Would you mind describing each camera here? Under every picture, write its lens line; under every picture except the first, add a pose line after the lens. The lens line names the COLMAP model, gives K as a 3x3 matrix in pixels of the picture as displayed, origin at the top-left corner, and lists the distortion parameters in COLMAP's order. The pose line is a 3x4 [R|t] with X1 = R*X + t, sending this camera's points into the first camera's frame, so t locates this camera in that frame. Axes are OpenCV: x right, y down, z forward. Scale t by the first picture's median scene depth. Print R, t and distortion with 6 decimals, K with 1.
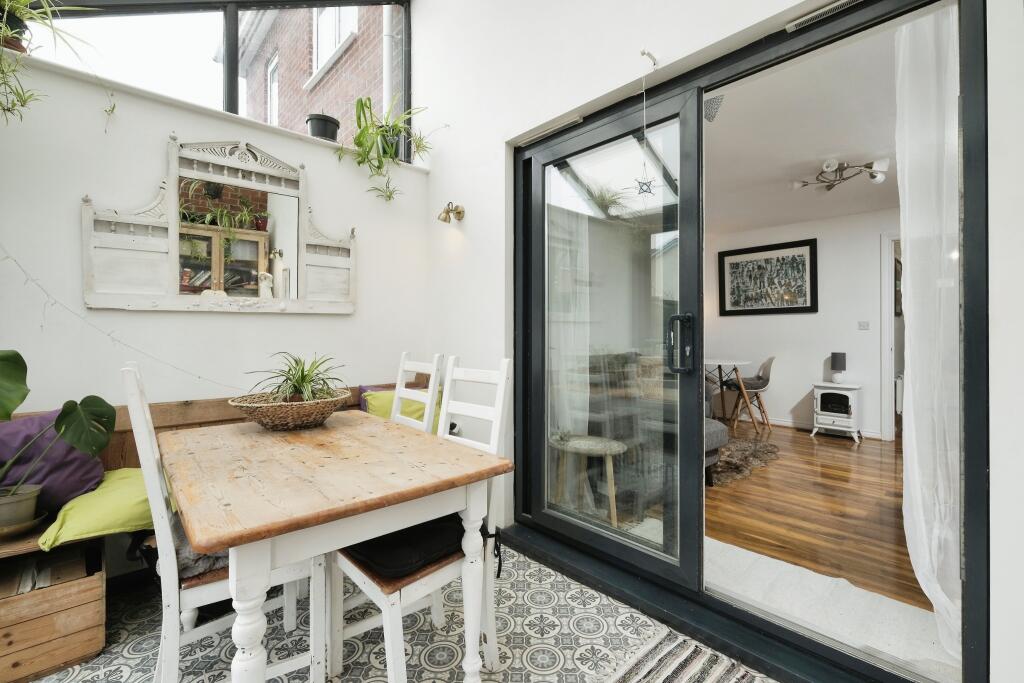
lens RADIAL K [[450.9, 0, 516.8], [0, 450.9, 335.9], [0, 0, 1]] dist [-0.000684, -0.000033]
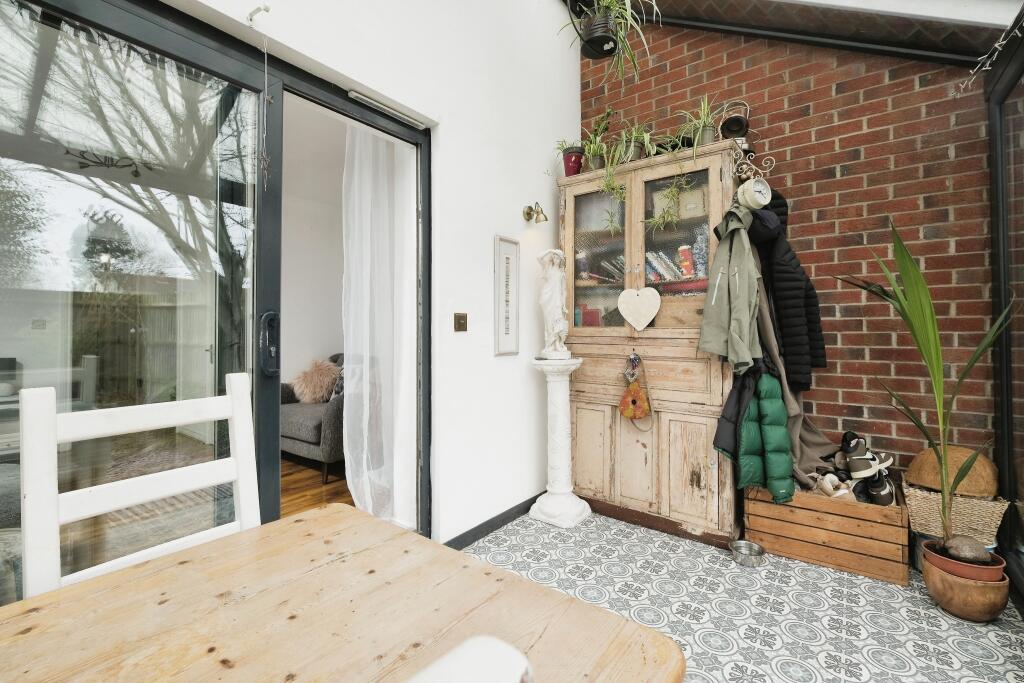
lens RADIAL K [[450.9, 0, 517.3], [0, 450.9, 335.9], [0, 0, 1]] dist [-0.000684, -0.000033]
pose [[-0.170734, -0.000295, 0.985317, -0.718375], [0.001748, 0.999998, 0.000602, 0.000165], [-0.985316, 0.001825, -0.170733, 0.743986]]
